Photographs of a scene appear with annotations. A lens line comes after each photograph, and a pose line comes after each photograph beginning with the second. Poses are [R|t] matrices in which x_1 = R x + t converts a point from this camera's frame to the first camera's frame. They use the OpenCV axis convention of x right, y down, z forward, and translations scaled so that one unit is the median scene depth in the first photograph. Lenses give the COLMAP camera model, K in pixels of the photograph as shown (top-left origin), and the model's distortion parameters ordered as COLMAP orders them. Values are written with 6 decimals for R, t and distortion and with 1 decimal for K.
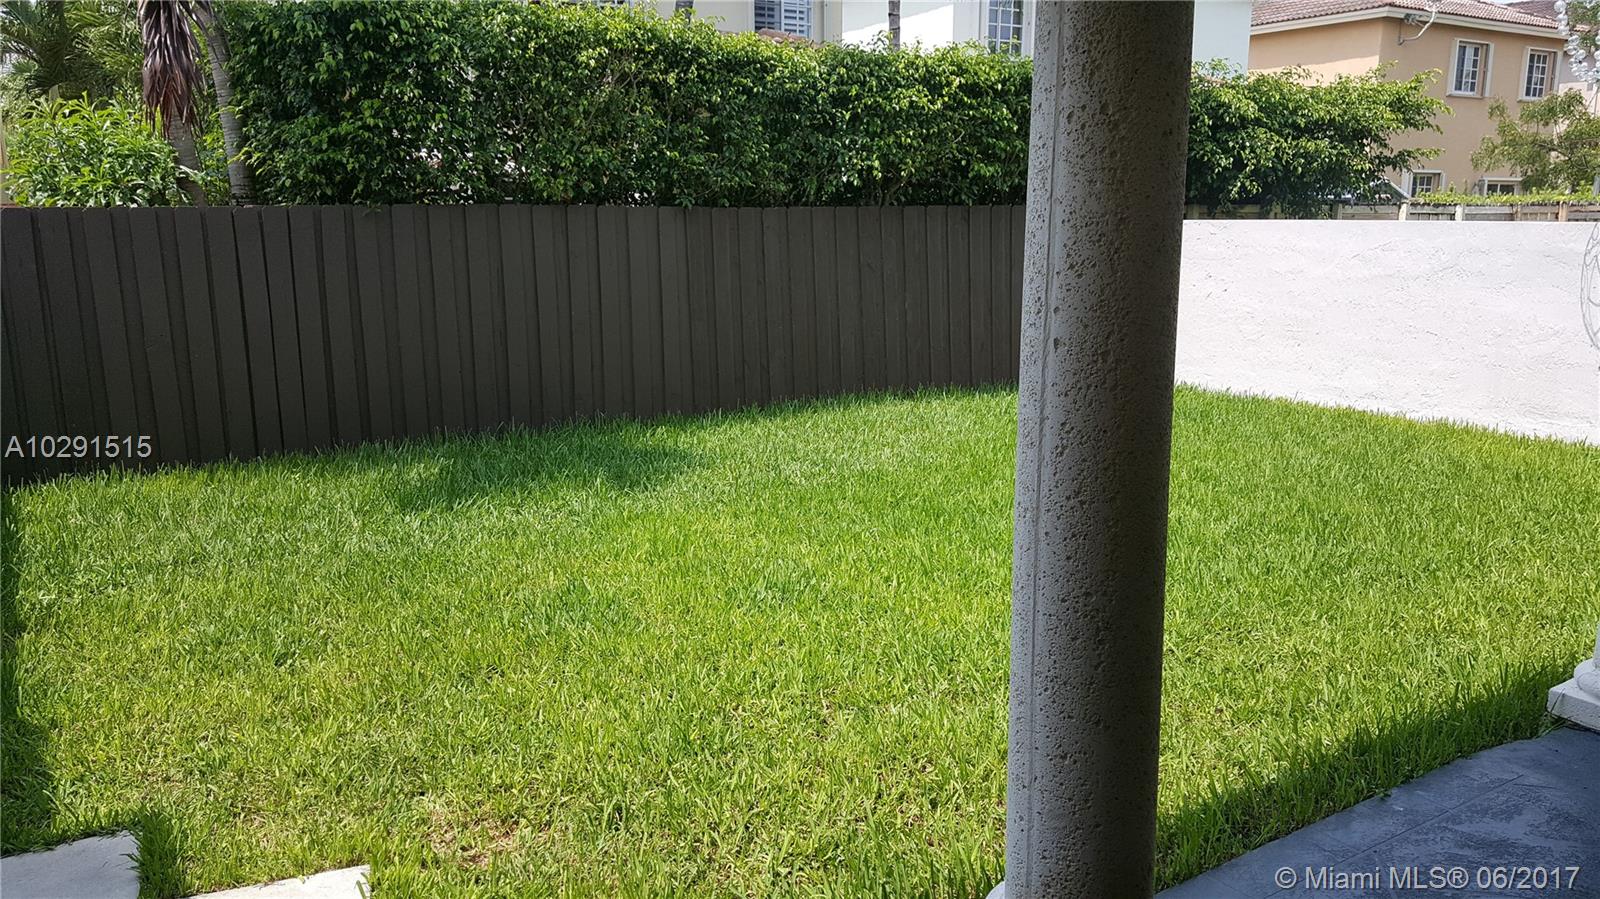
lens RADIAL K [[1187.7, 0, 796.1], [0, 1187.7, 444.0], [0, 0, 1]] dist [0.101878, -0.071970]
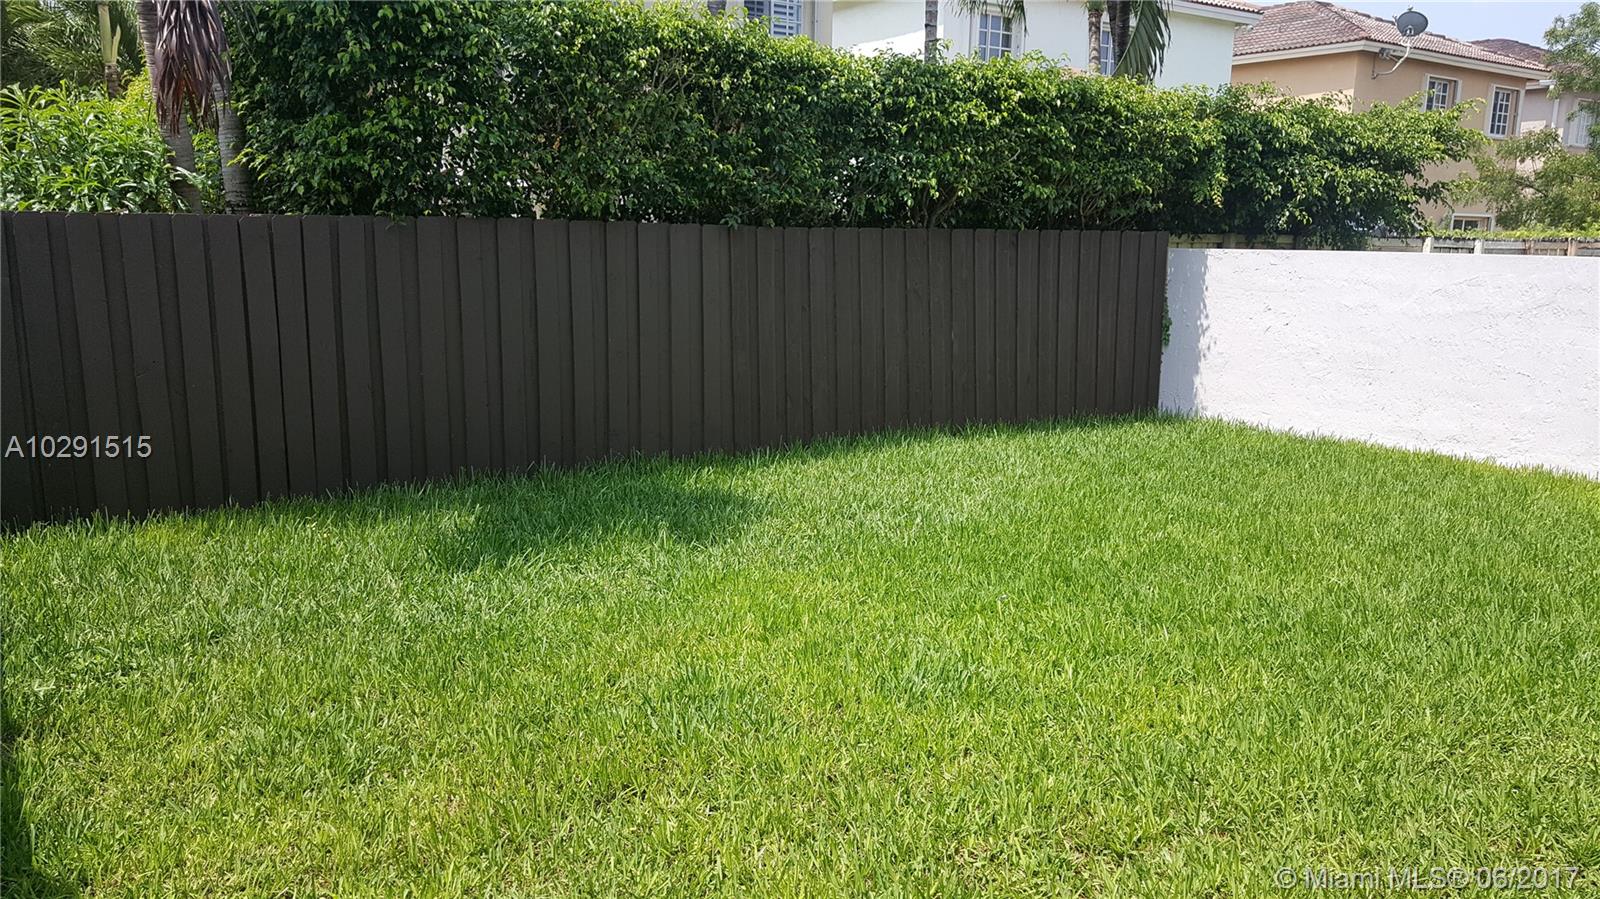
lens RADIAL K [[1187.7, 0, 801.2], [0, 1187.7, 458.1], [0, 0, 1]] dist [0.101878, -0.071970]
pose [[0.998472, 0.008575, 0.054596, -0.093750], [-0.008205, 0.999942, -0.007000, -0.016135], [-0.054653, 0.006541, 0.998484, 0.095214]]
